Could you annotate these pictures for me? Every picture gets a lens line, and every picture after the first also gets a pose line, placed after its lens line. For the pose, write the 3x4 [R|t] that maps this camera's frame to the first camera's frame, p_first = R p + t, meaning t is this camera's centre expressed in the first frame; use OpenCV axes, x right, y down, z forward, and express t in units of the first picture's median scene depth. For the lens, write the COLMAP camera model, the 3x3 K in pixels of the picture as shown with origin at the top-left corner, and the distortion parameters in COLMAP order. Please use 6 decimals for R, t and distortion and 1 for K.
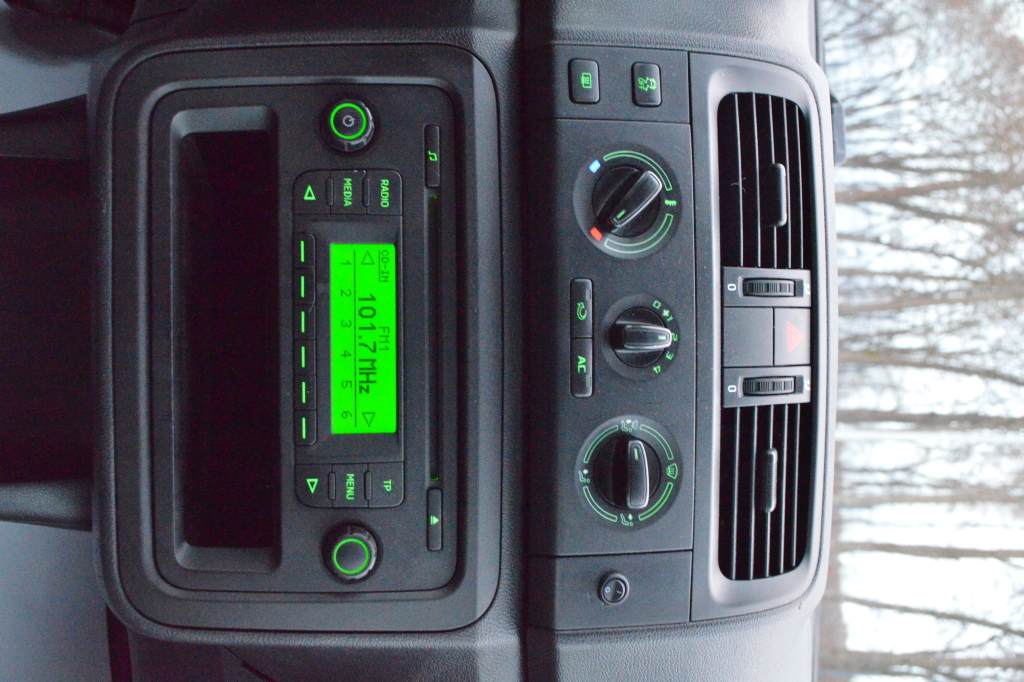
lens RADIAL K [[1144.5, 0, 512.0], [0, 1144.5, 341.0], [0, 0, 1]] dist [-0.012062, -0.027284]
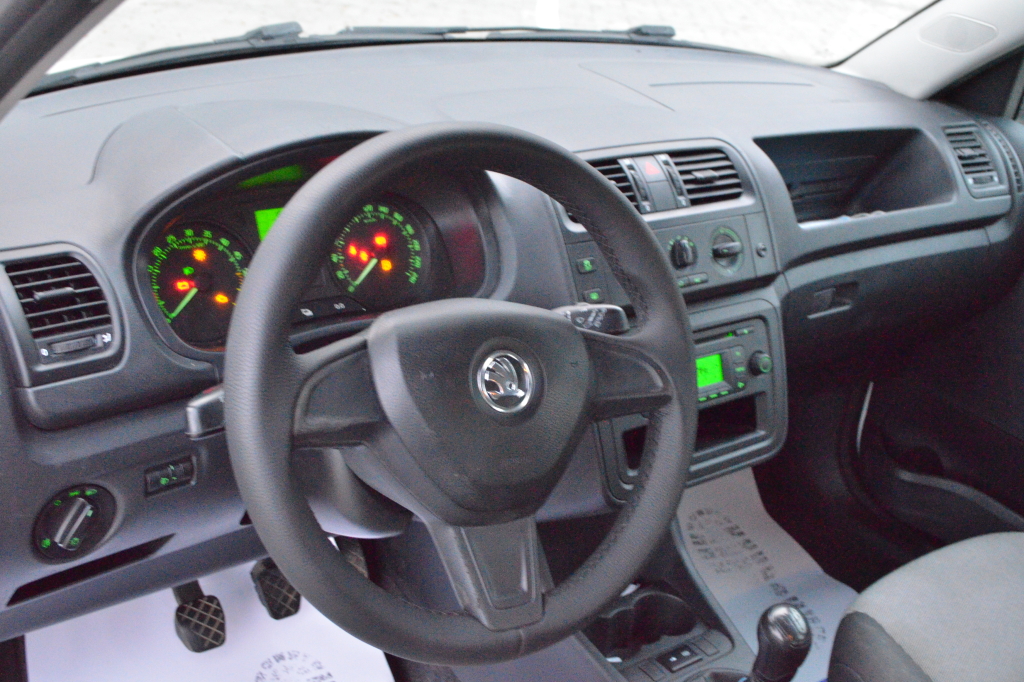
lens RADIAL K [[1144.5, 0, 512.0], [0, 1144.5, 341.0], [0, 0, 1]] dist [-0.012062, -0.027284]
pose [[-0.037967, -0.966309, -0.254571, 0.522113], [0.828943, -0.172722, 0.531996, -1.474778], [-0.558043, -0.190826, 0.807573, -0.624981]]
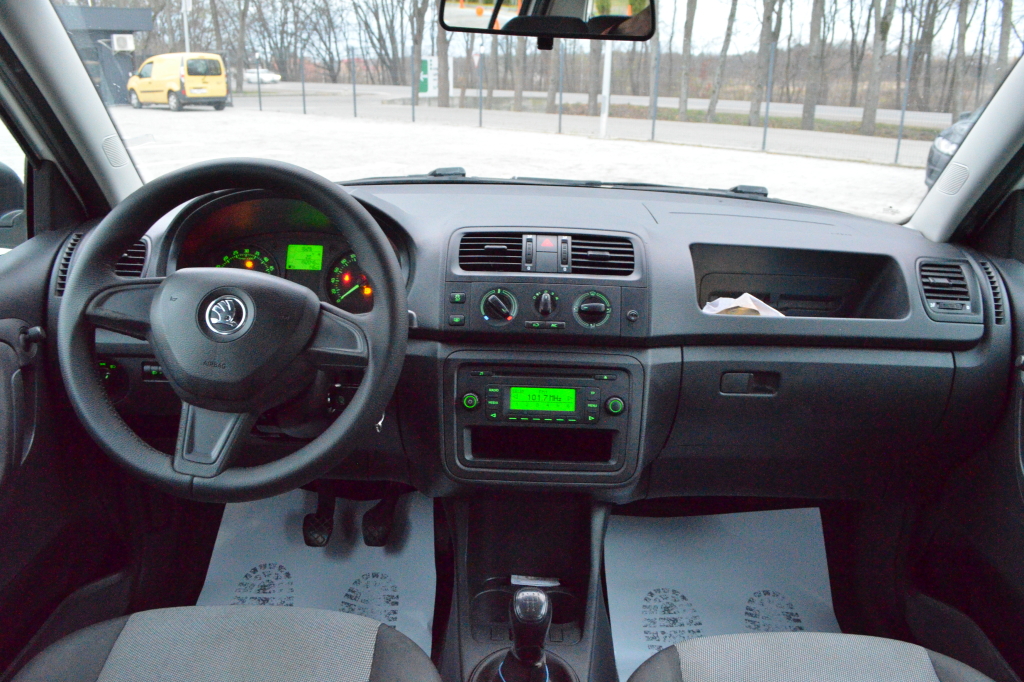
lens RADIAL K [[803.1, 0, 512.0], [0, 803.1, 341.0], [0, 0, 1]] dist [-0.076270, 0.003115]
pose [[0.034338, -0.996579, -0.075178, 0.168000], [0.999051, 0.036245, -0.024145, -0.035661], [0.026787, -0.074277, 0.996878, -1.026938]]
